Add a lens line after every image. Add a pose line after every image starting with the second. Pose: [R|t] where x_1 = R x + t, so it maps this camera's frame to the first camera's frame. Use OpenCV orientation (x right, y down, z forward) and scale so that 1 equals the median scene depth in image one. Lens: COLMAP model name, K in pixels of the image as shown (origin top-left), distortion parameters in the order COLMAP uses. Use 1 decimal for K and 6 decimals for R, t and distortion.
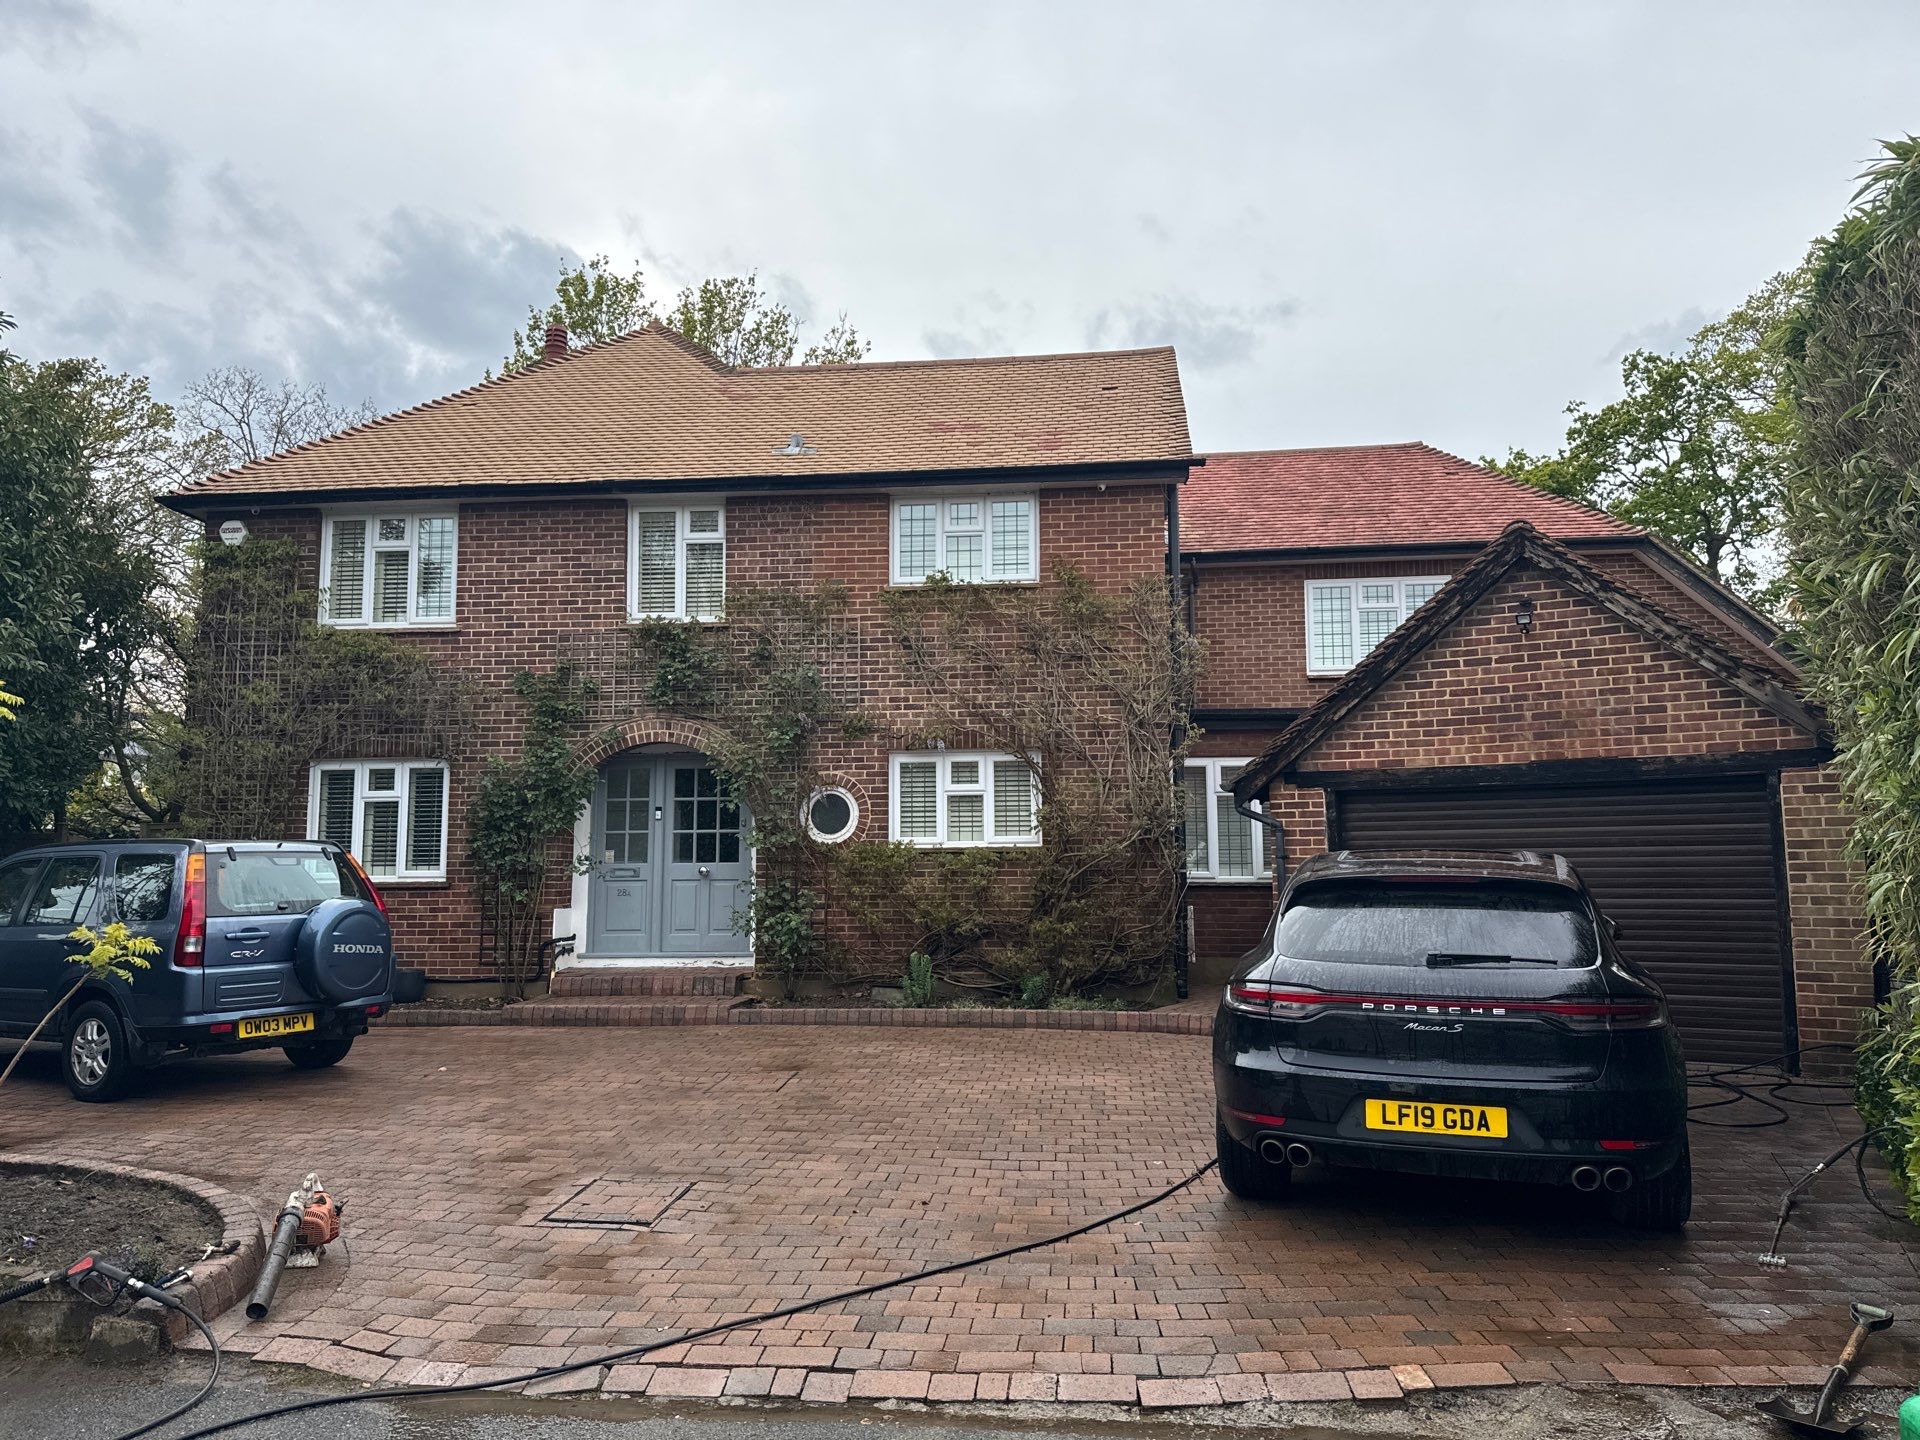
lens RADIAL K [[1324.3, 0, 967.0], [0, 1324.3, 740.6], [0, 0, 1]] dist [0.062736, -0.073654]
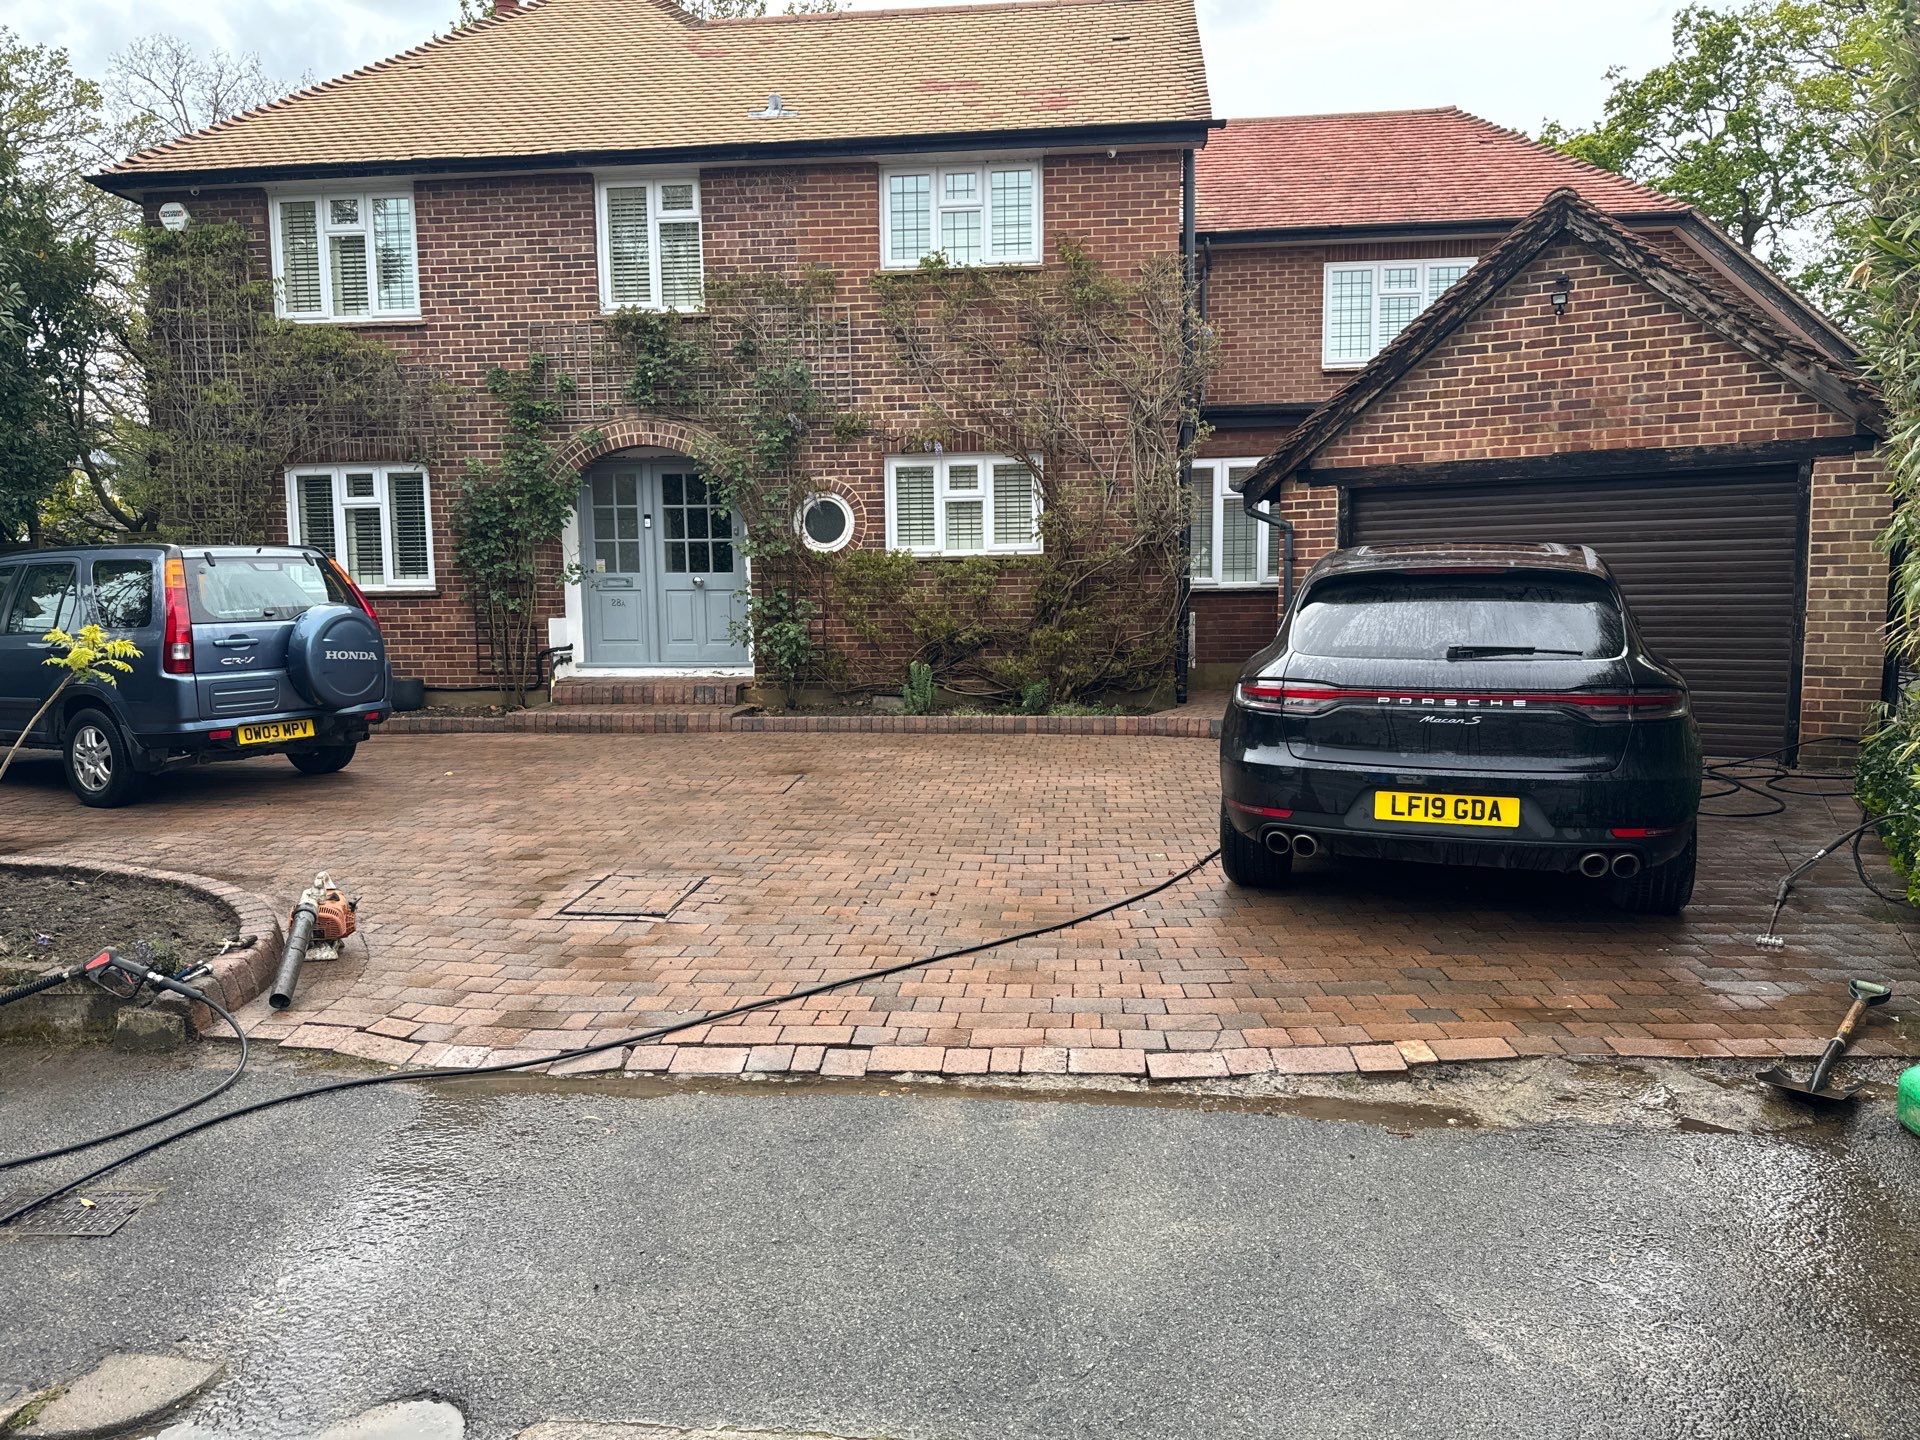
lens RADIAL K [[1324.3, 0, 966.3], [0, 1324.3, 731.1], [0, 0, 1]] dist [0.062736, -0.073654]
pose [[0.999960, -0.008537, 0.002786, -0.004382], [0.007777, 0.978383, 0.206653, 0.007607], [-0.004490, -0.206623, 0.978410, 0.017962]]
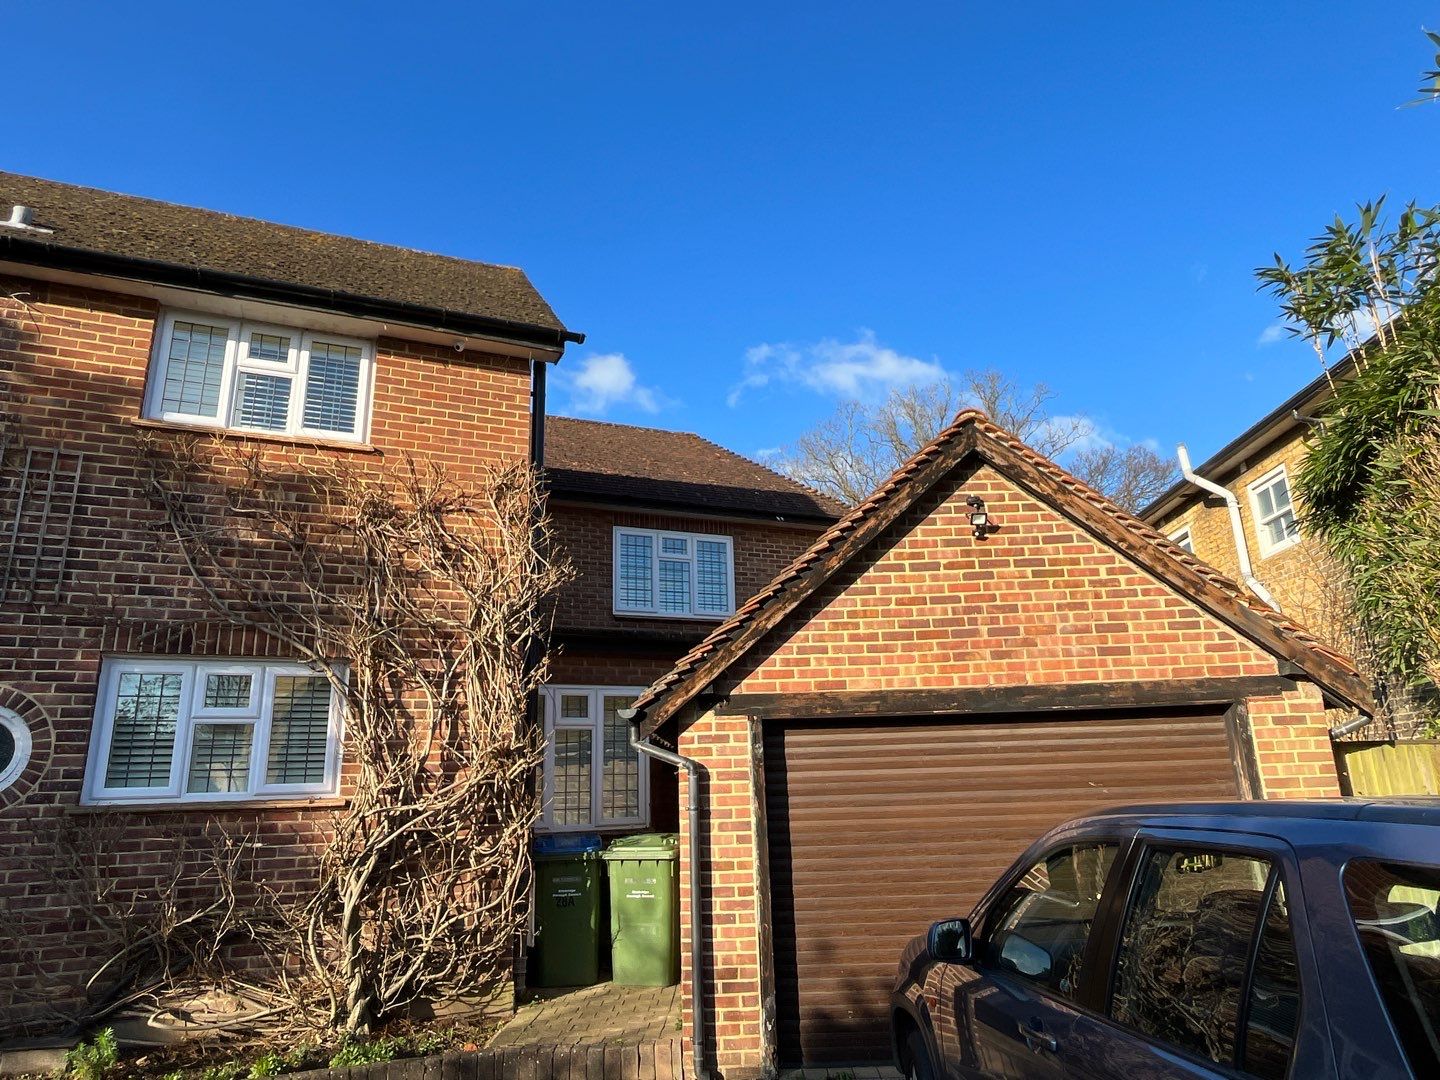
lens RADIAL K [[883.2, 0, 716.4], [0, 883.2, 544.1], [0, 0, 1]] dist [-0.007442, 0.003943]
pose [[0.881594, 0.107088, 0.459699, 0.004027], [-0.025426, 0.983283, -0.180298, 0.029970], [-0.471322, 0.147261, 0.869580, 0.534544]]
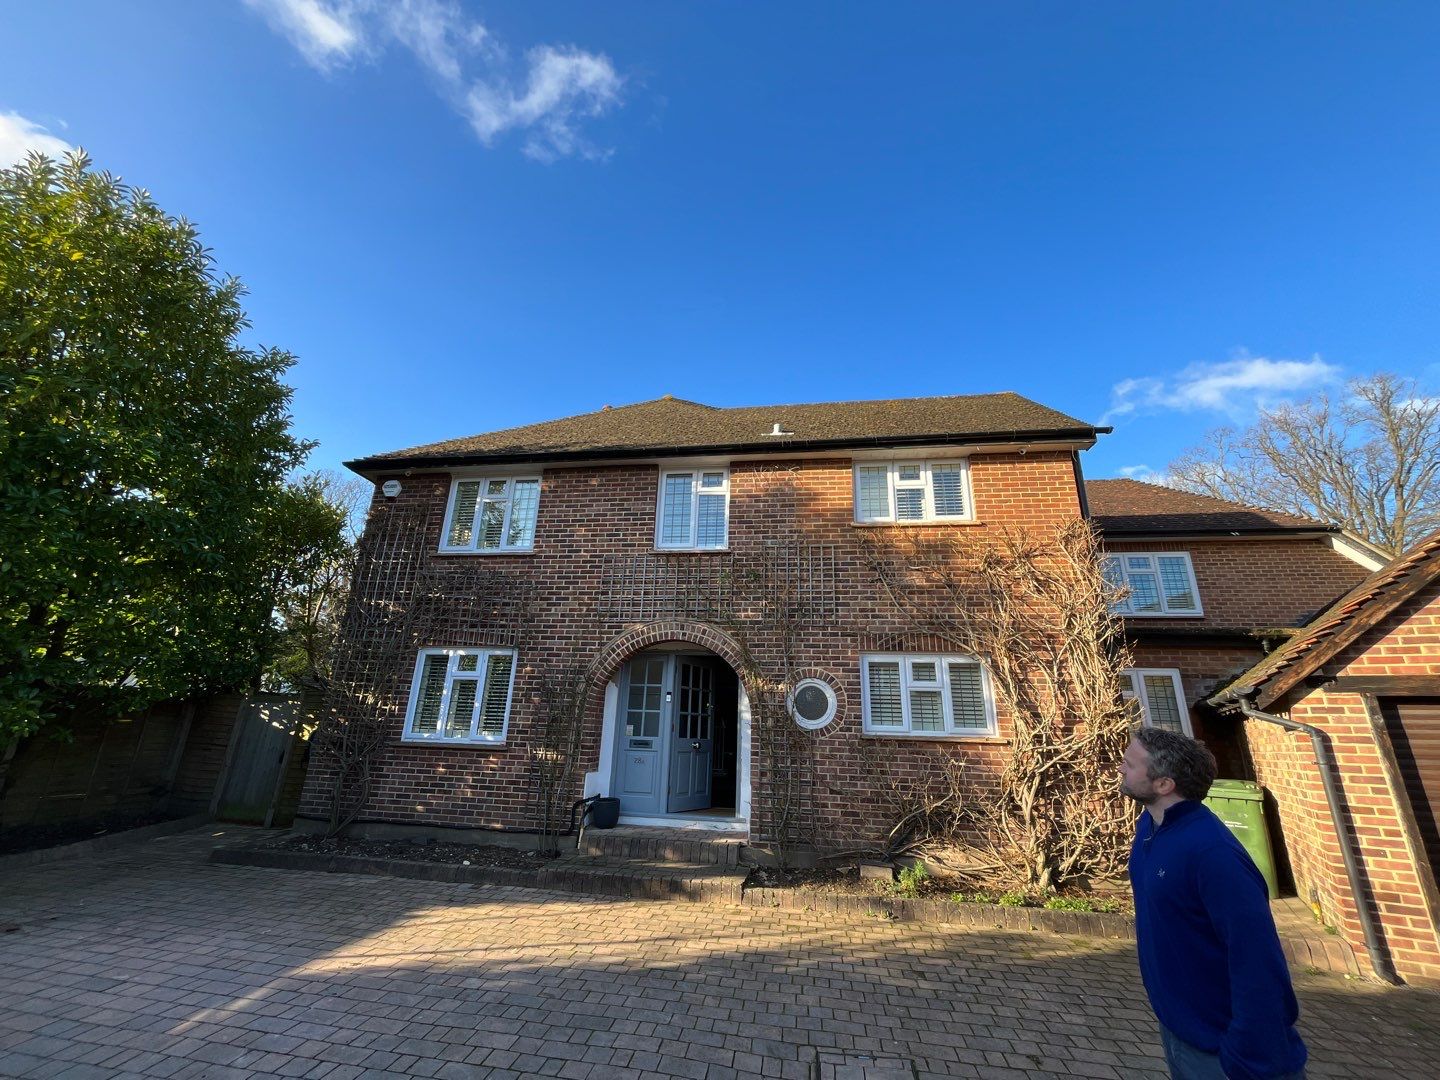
lens RADIAL K [[581.6, 0, 718.0], [0, 581.6, 543.2], [0, 0, 1]] dist [-0.003284, -0.000116]
pose [[0.997644, 0.019136, -0.065882, -0.183588], [-0.032726, 0.976753, -0.211853, 0.033147], [0.060297, 0.213510, 0.975078, 0.511863]]
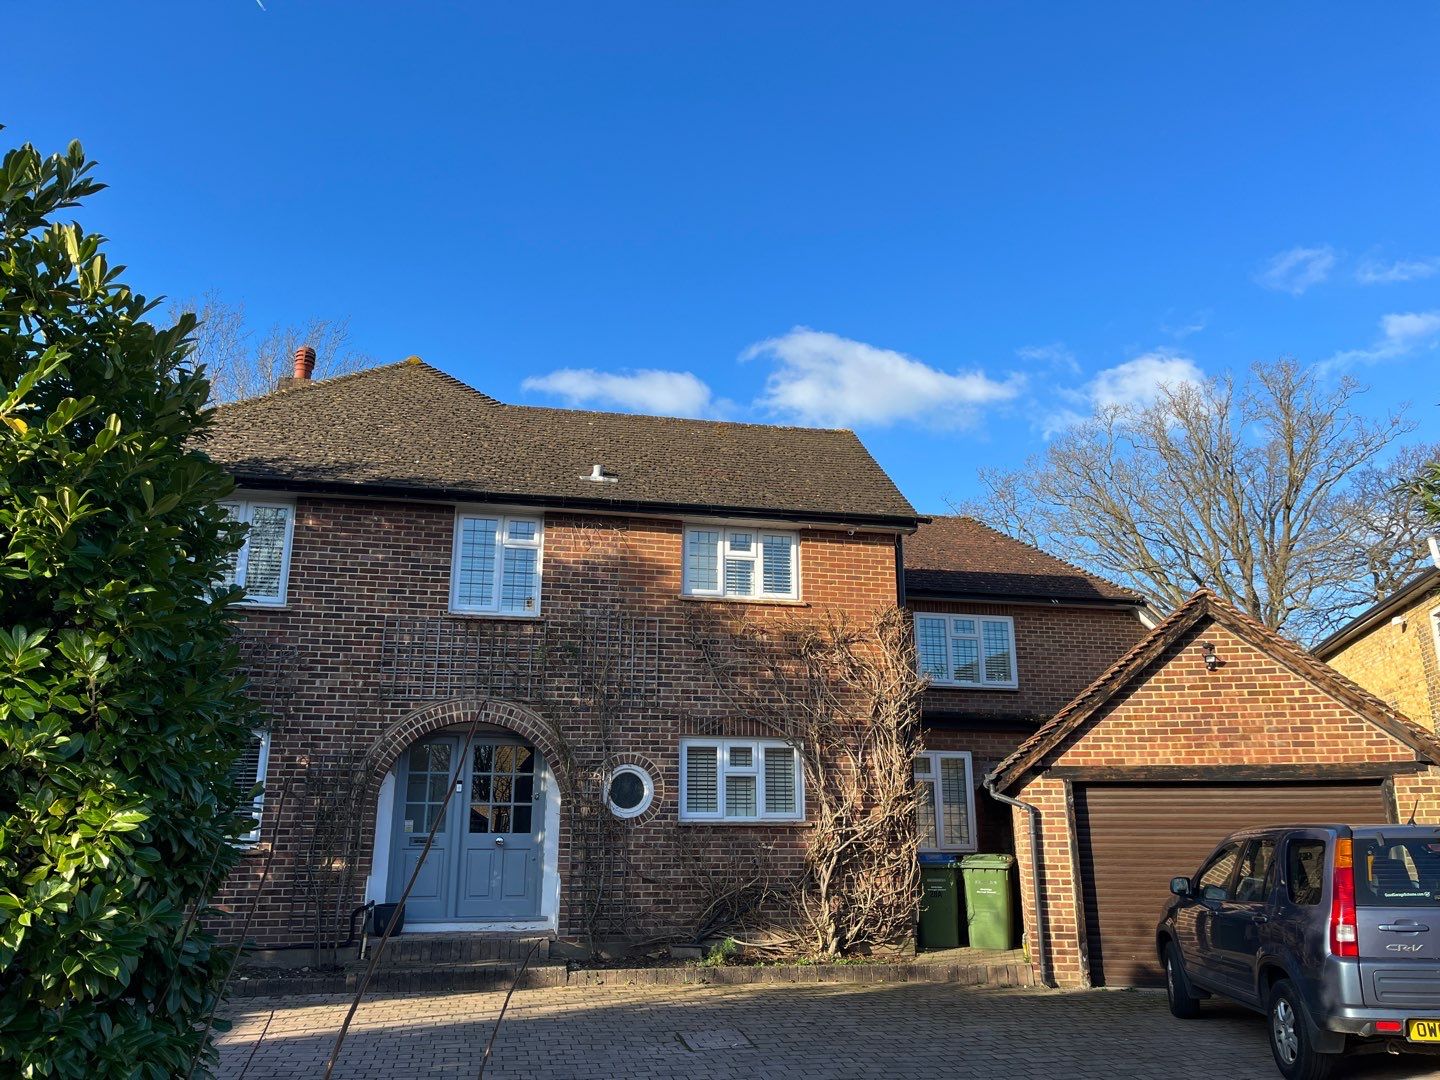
lens RADIAL K [[1092.2, 0, 719.7], [0, 1092.2, 544.4], [0, 0, 1]] dist [0.056255, -0.055872]
pose [[0.954474, 0.084650, 0.286033, -0.370729], [-0.036867, 0.985014, -0.168488, 0.003279], [-0.296009, 0.150272, 0.943291, 0.050857]]
